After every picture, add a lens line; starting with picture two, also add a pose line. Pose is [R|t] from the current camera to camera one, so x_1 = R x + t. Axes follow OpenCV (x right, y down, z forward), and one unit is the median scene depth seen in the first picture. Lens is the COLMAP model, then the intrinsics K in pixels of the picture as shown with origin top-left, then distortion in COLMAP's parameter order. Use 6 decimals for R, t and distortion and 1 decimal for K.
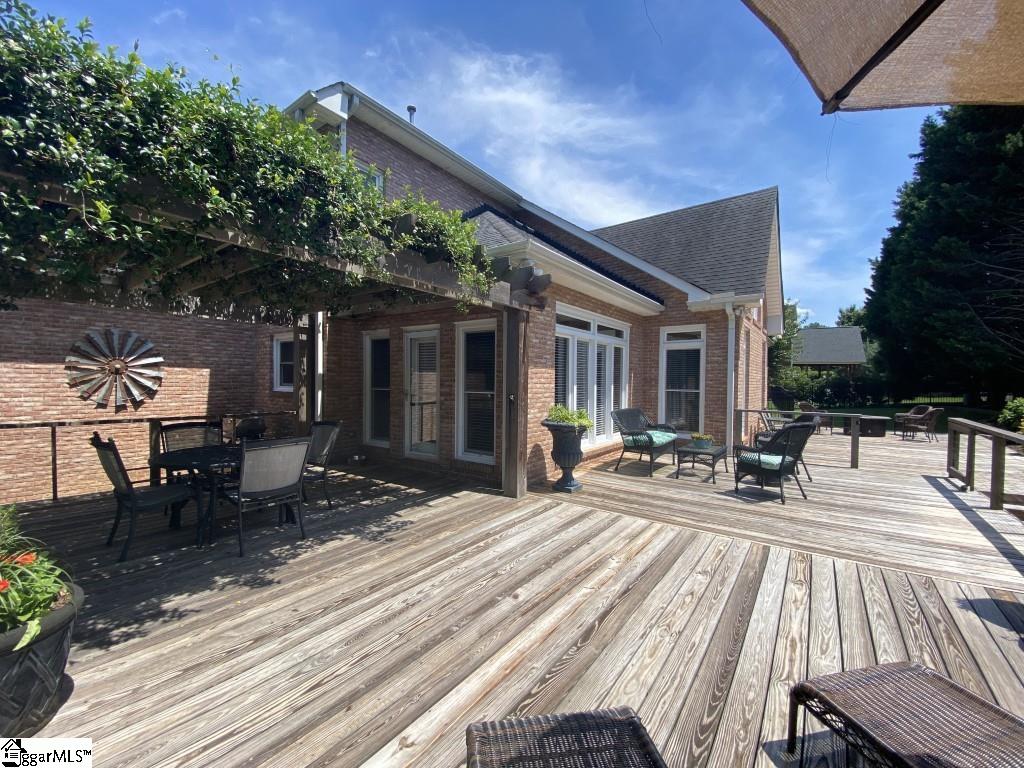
lens RADIAL K [[411.8, 0, 510.7], [0, 411.8, 387.6], [0, 0, 1]] dist [0.022598, -0.022304]
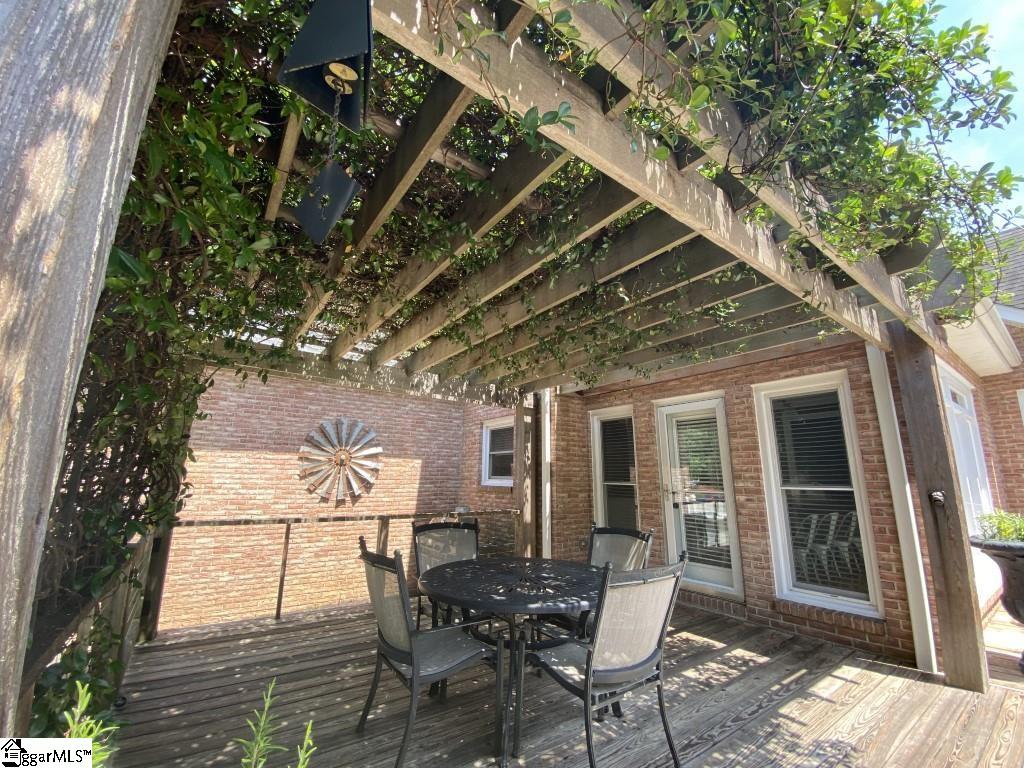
lens RADIAL K [[420.1, 0, 511.9], [0, 420.1, 387.5], [0, 0, 1]] dist [0.036860, -0.030840]
pose [[0.948634, -0.064696, -0.309689, -0.393510], [-0.009337, 0.972716, -0.231809, 0.021252], [0.316237, 0.222794, 0.922148, 0.273821]]
